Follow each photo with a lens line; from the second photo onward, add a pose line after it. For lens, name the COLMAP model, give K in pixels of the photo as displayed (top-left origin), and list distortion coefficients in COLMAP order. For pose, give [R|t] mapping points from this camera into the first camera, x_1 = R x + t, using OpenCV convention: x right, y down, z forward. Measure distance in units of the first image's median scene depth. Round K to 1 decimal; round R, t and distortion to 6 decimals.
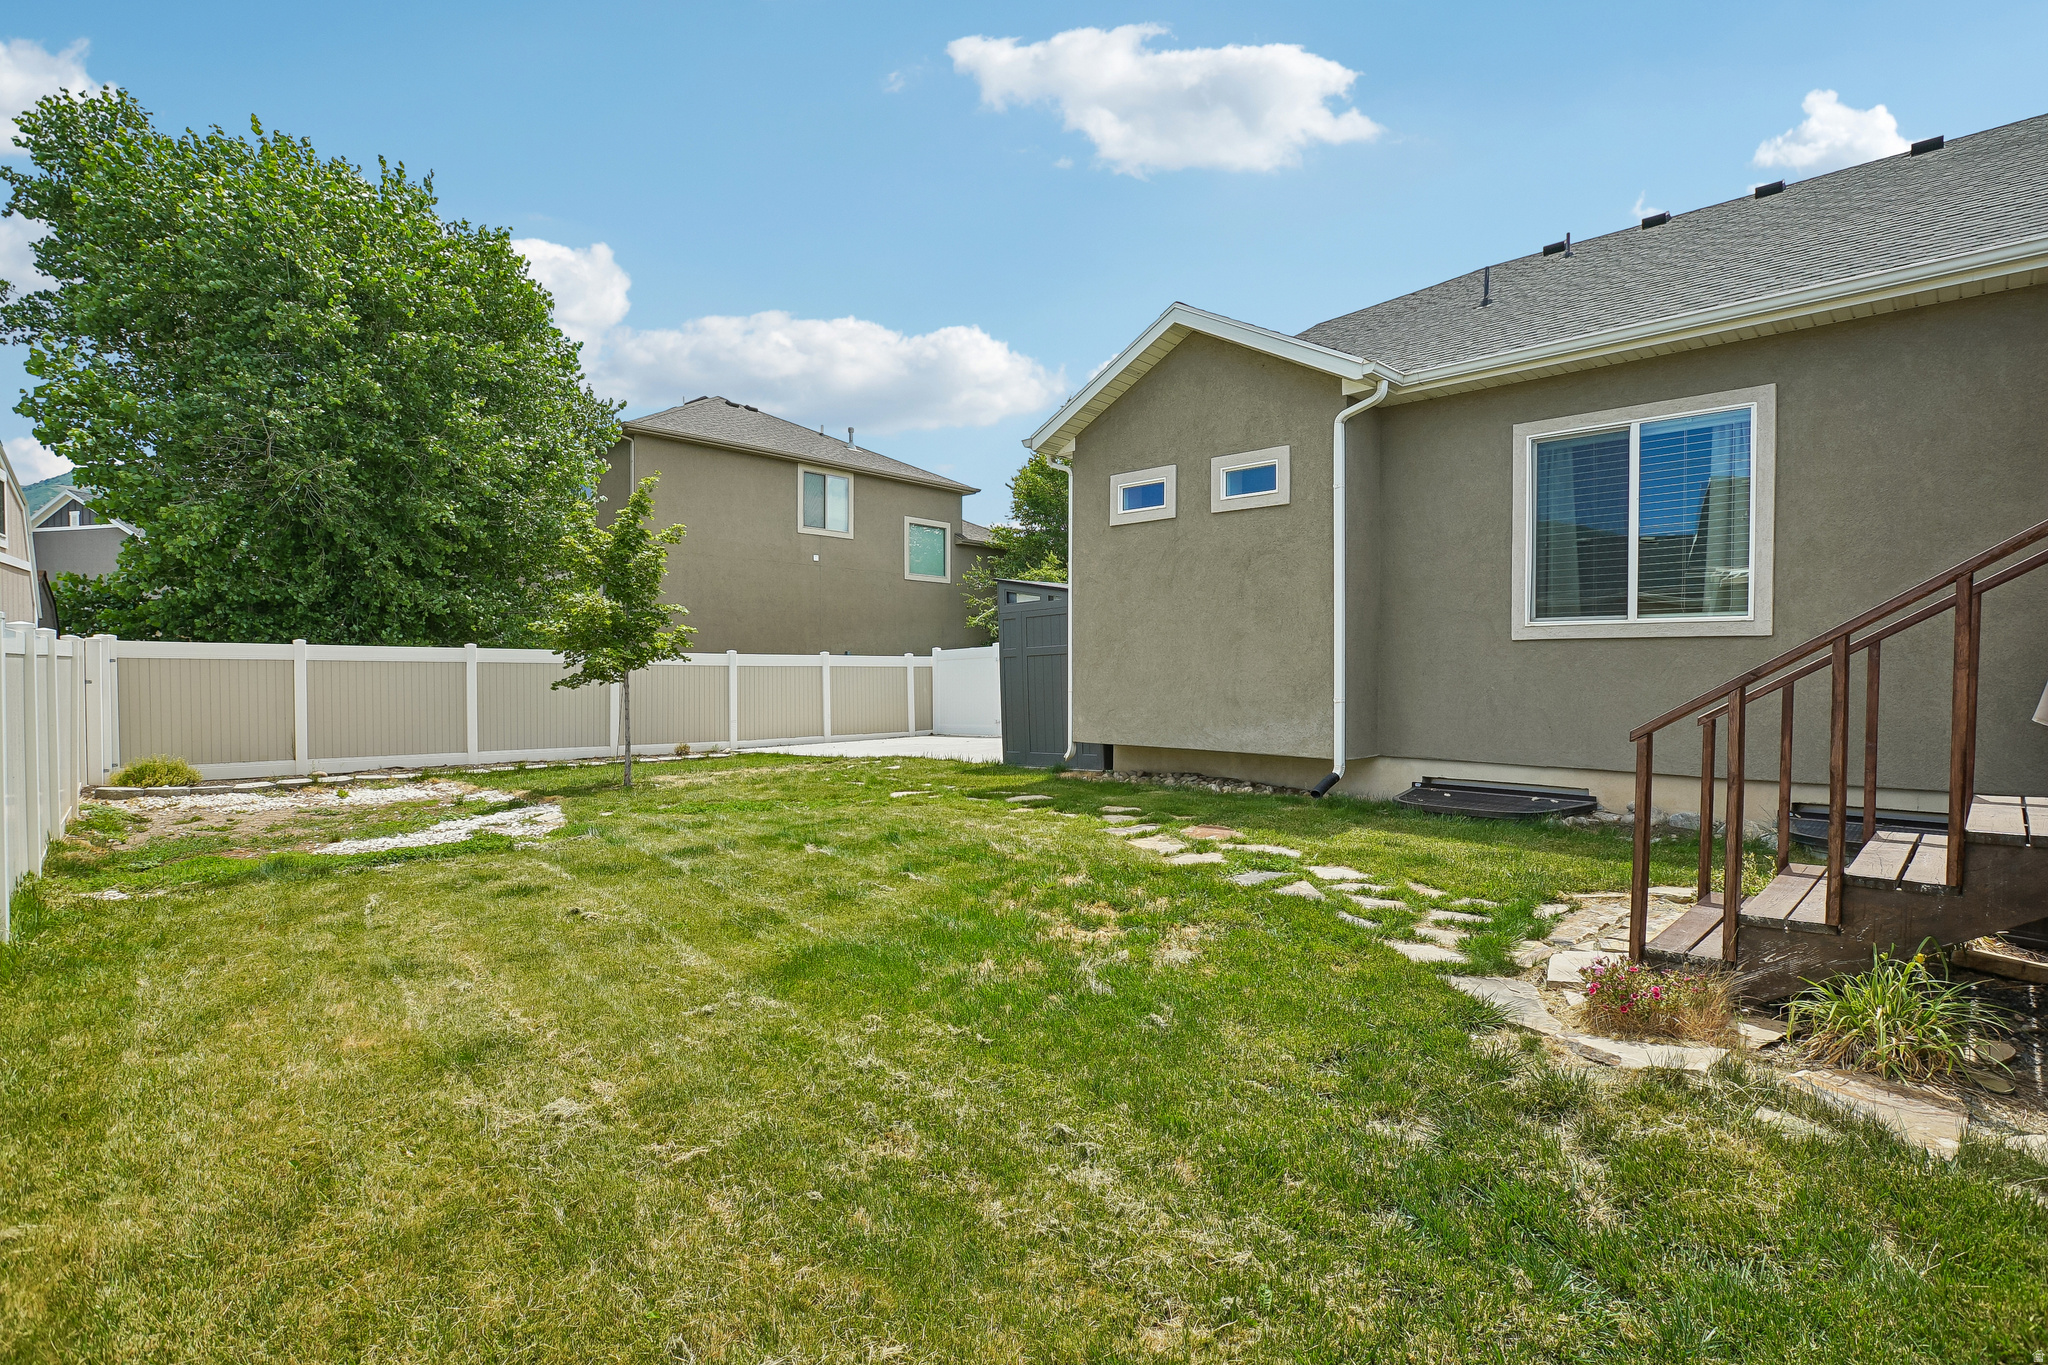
lens RADIAL K [[975.0, 0, 1024.0], [0, 975.0, 682.5], [0, 0, 1]] dist [-0.014278, 0.000809]
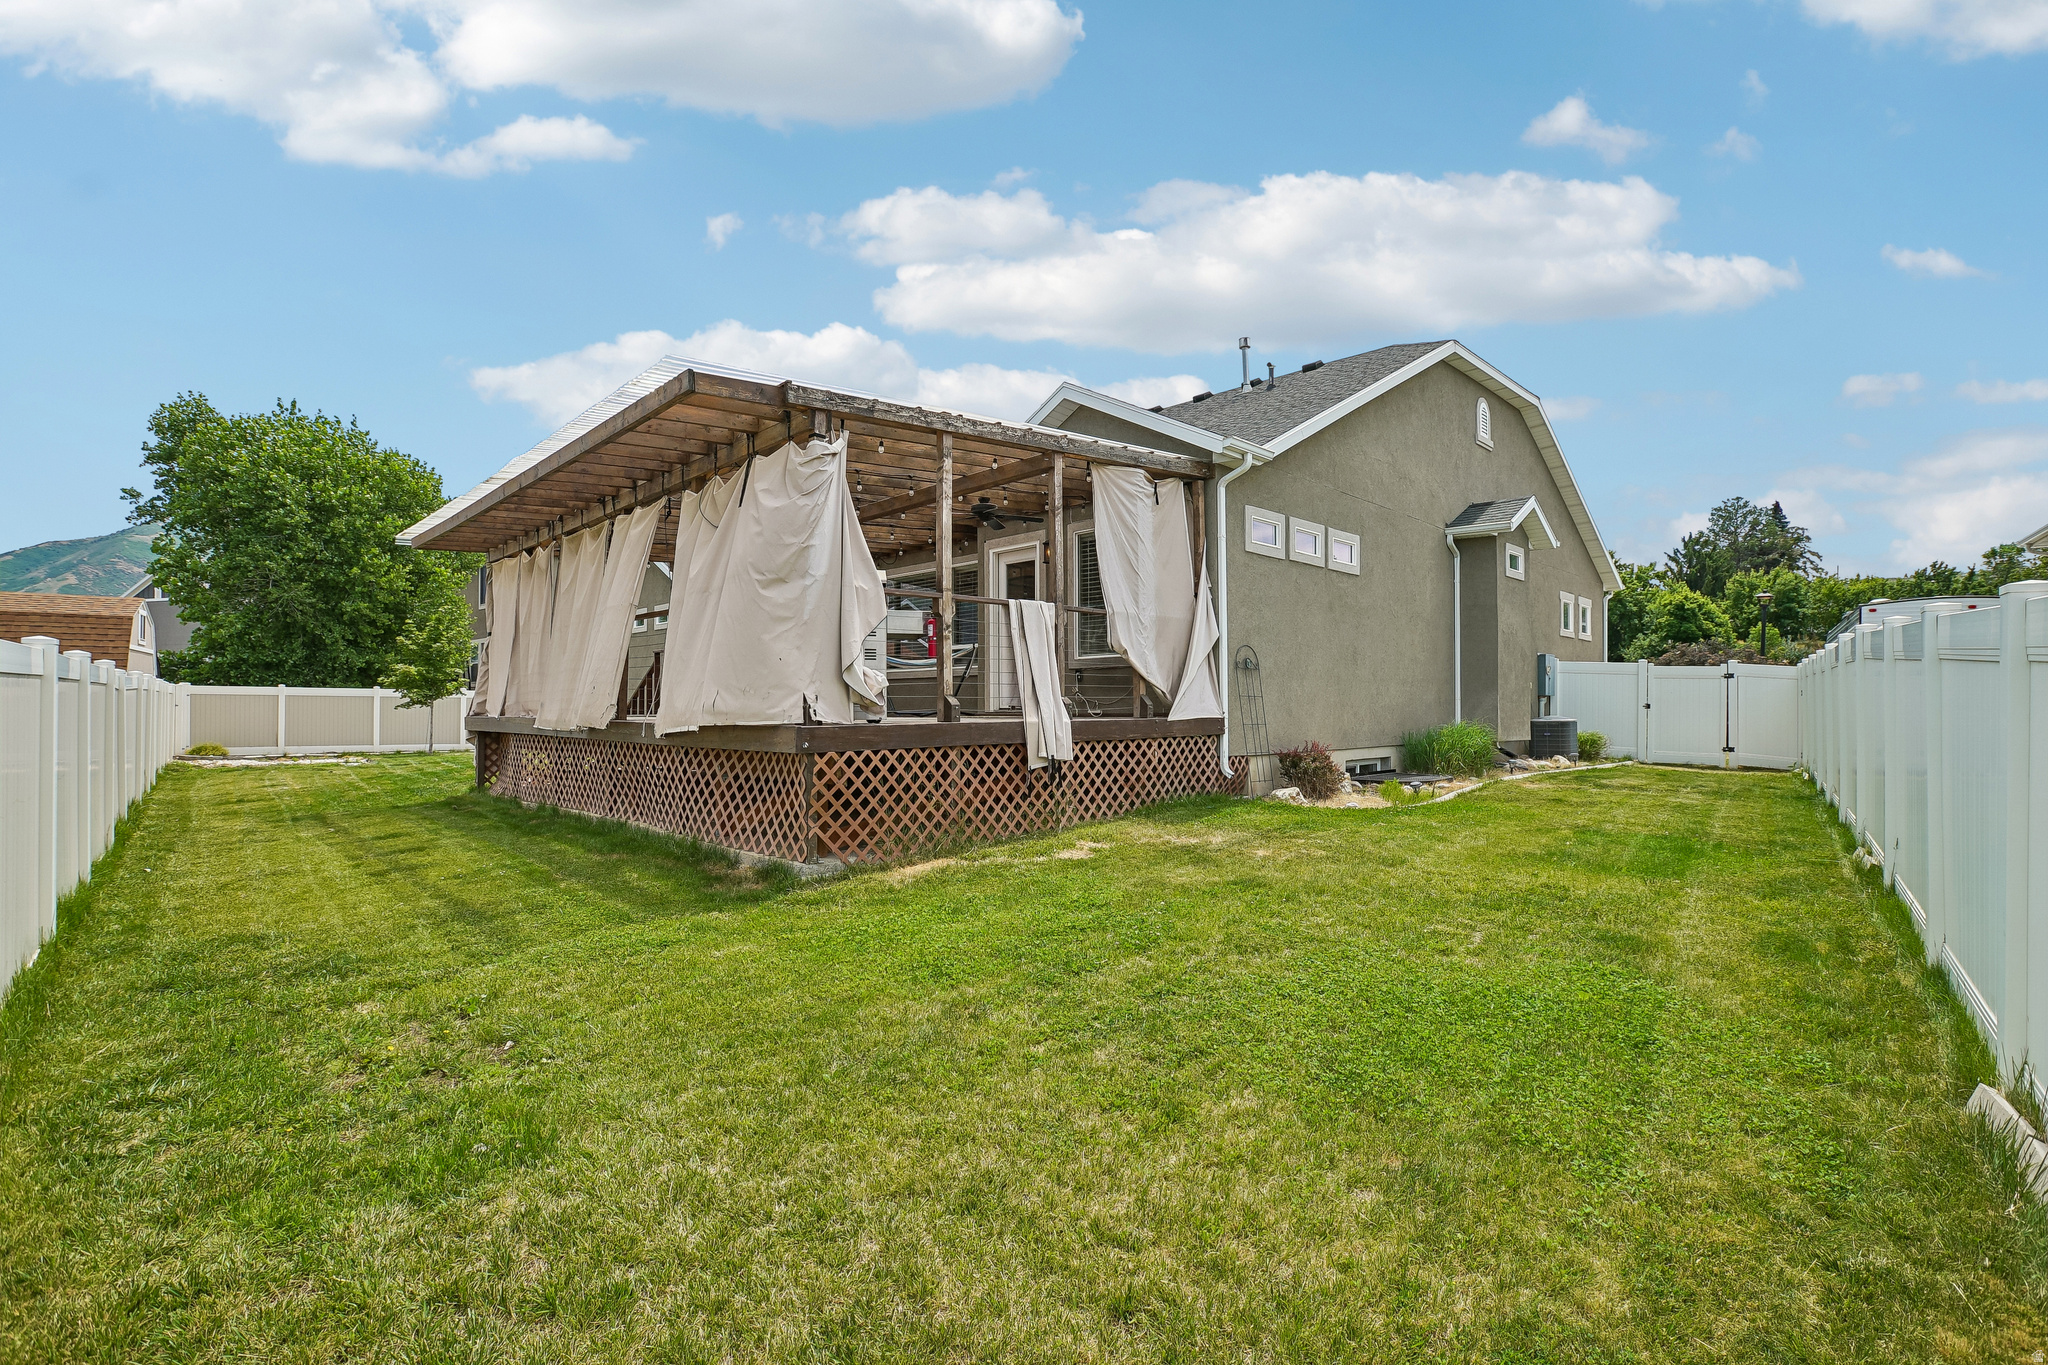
lens RADIAL K [[977.0, 0, 1024.0], [0, 977.0, 682.5], [0, 0, 1]] dist [-0.004038, -0.000829]
pose [[0.999159, -0.002220, -0.040952, 0.797288], [0.000764, 0.999368, -0.035543, 0.021278], [0.041005, 0.035482, 0.998529, -0.867544]]
